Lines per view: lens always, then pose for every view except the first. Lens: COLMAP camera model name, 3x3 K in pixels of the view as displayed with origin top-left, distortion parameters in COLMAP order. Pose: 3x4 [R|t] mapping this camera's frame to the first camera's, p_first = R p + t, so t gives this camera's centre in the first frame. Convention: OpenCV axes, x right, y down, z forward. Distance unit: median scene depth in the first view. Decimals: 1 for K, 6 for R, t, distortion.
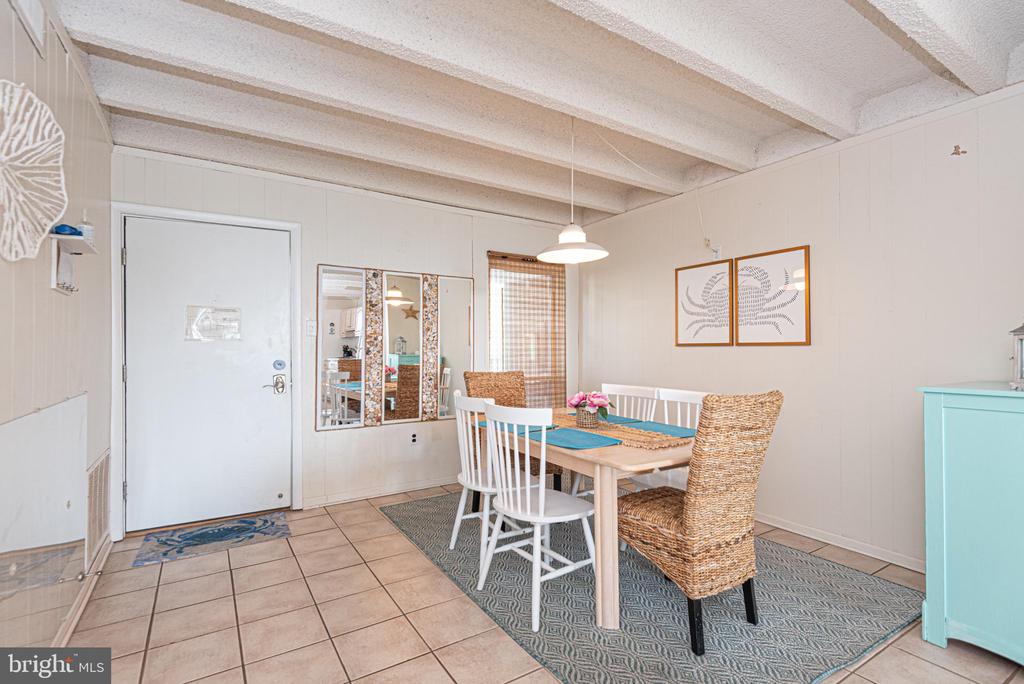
lens RADIAL K [[468.3, 0, 546.0], [0, 468.3, 341.5], [0, 0, 1]] dist [0.015857, -0.009821]
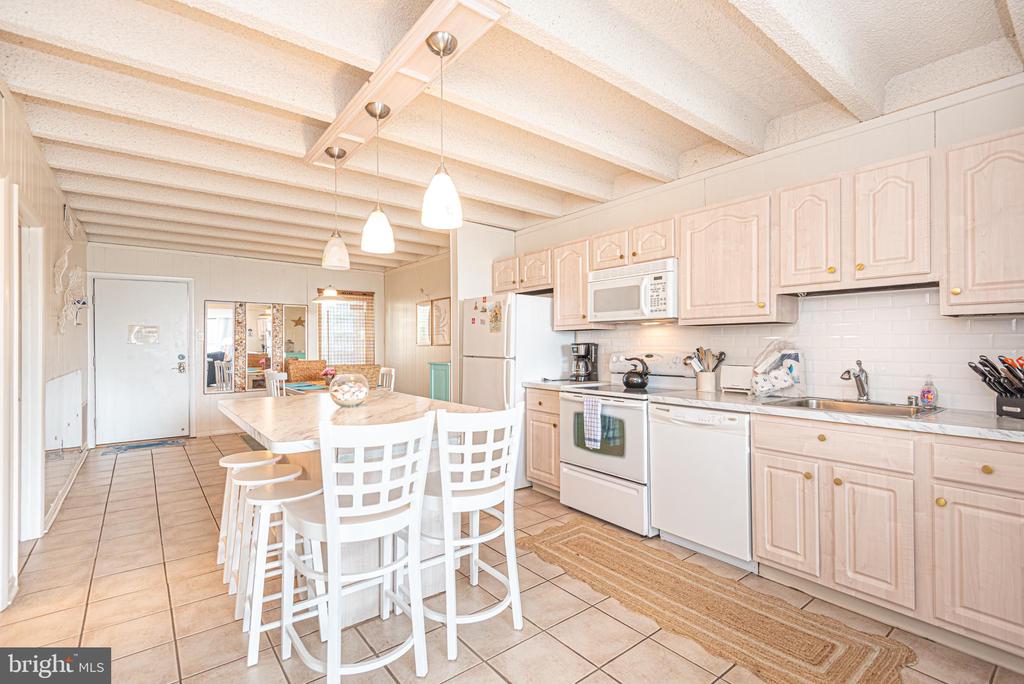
lens RADIAL K [[468.3, 0, 531.0], [0, 468.3, 341.7], [0, 0, 1]] dist [0.015857, -0.009821]
pose [[0.997404, -0.003486, 0.071920, 0.583502], [0.003030, 0.999975, 0.006444, -0.015057], [-0.071940, -0.006209, 0.997390, -0.819415]]
